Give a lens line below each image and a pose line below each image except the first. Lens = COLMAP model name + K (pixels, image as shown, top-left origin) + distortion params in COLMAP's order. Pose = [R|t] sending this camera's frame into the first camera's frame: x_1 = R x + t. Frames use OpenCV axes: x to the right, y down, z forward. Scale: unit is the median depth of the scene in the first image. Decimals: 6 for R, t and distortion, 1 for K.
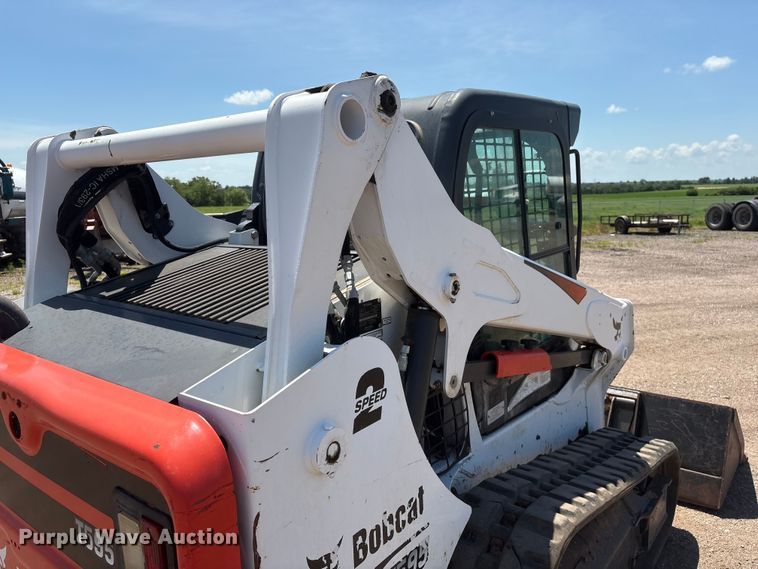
lens RADIAL K [[573.7, 0, 381.6], [0, 573.7, 286.4], [0, 0, 1]] dist [0.064317, -0.077642]
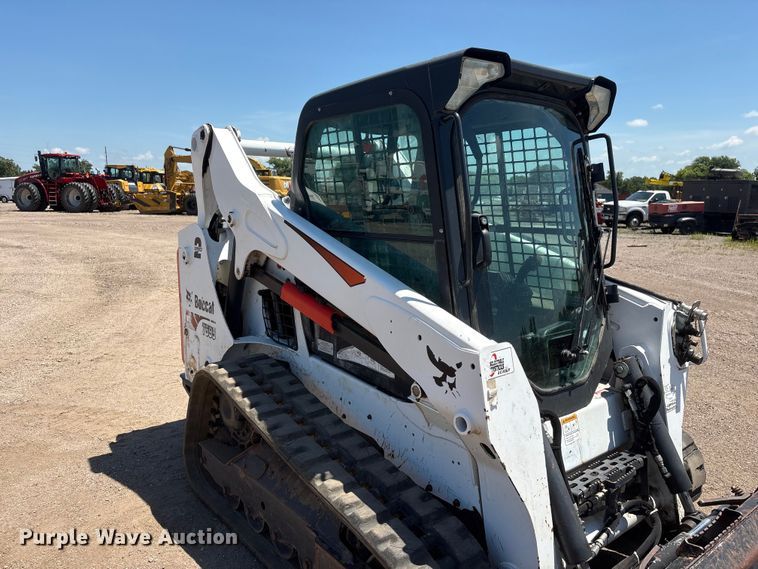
lens RADIAL K [[573.7, 0, 381.6], [0, 573.7, 286.4], [0, 0, 1]] dist [0.064317, -0.077642]
pose [[-0.218654, 0.180819, -0.958903, 1.390772], [-0.166123, 0.961439, 0.219177, -0.210079], [0.961558, 0.207220, -0.180184, 1.359888]]
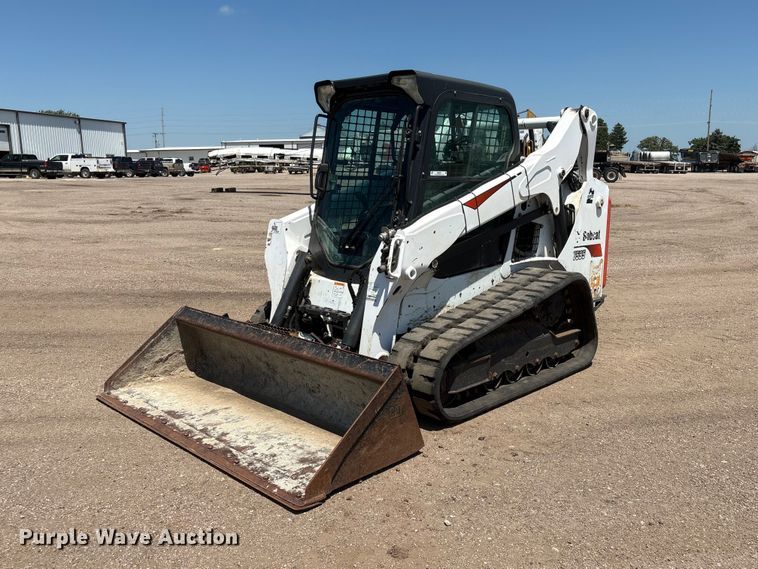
lens RADIAL K [[671.2, 0, 380.5], [0, 671.2, 288.5], [0, 0, 1]] dist [0.088429, -0.116024]
pose [[-0.992888, 0.008695, 0.118734, -0.053384], [0.048009, 0.941883, 0.332492, -0.488020], [-0.108943, 0.335828, -0.935602, 3.544627]]
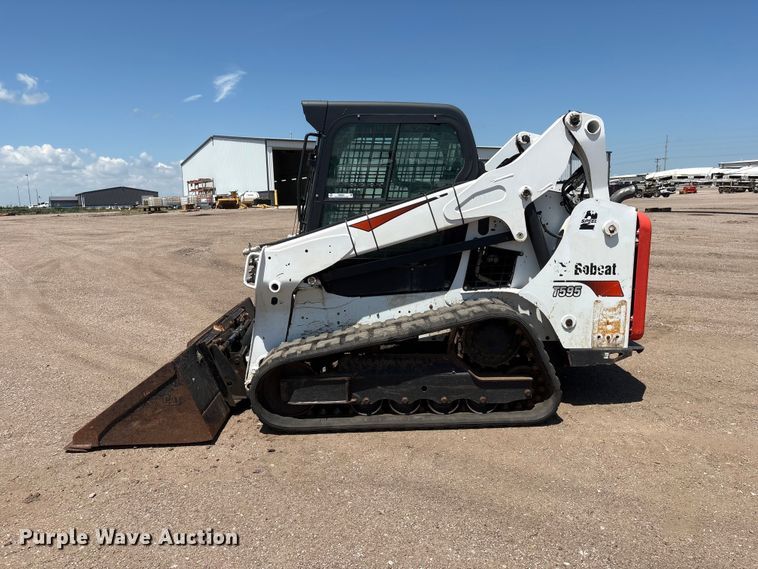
lens RADIAL K [[573.4, 0, 378.0], [0, 573.4, 286.9], [0, 0, 1]] dist [0.061625, -0.072816]
pose [[-0.634160, -0.082864, 0.768749, -1.488234], [0.162810, 0.957639, 0.237531, -0.263567], [-0.755867, 0.275793, -0.593805, 2.560952]]
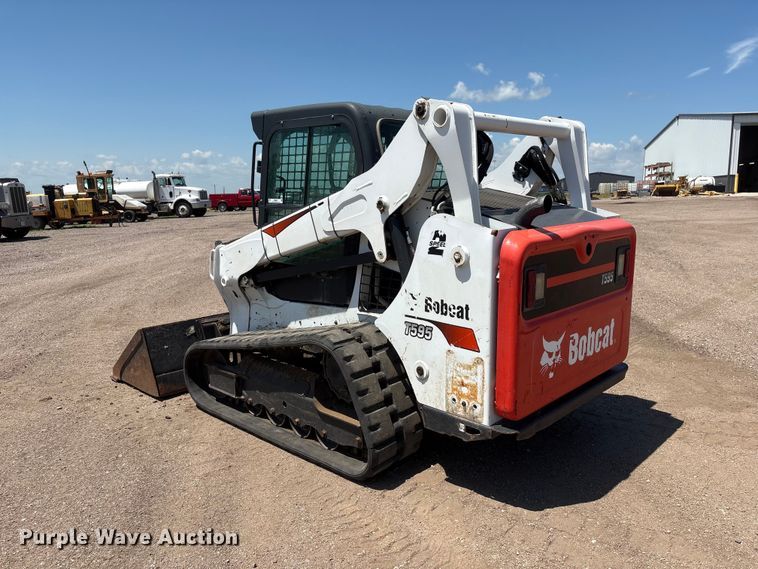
lens RADIAL K [[573.7, 0, 381.6], [0, 573.7, 286.4], [0, 0, 1]] dist [0.064317, -0.077642]
pose [[0.096825, -0.141033, 0.985259, -1.848647], [0.179101, 0.976220, 0.122138, -0.023038], [-0.979054, 0.164635, 0.119782, 0.970703]]
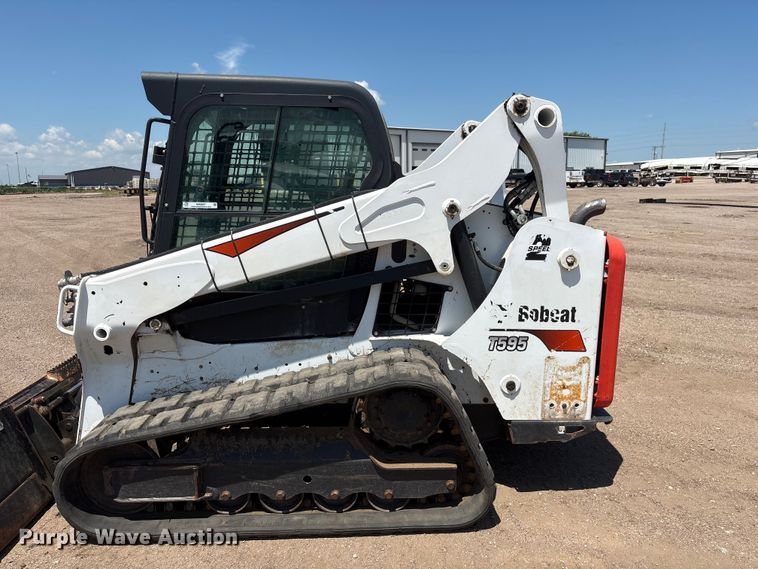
lens RADIAL K [[573.7, 0, 381.6], [0, 573.7, 286.4], [0, 0, 1]] dist [0.064317, -0.077642]
pose [[-0.643342, -0.111618, 0.757398, -1.273330], [0.146733, 0.952996, 0.265080, -0.240322], [-0.751386, 0.281673, -0.596725, 2.017307]]
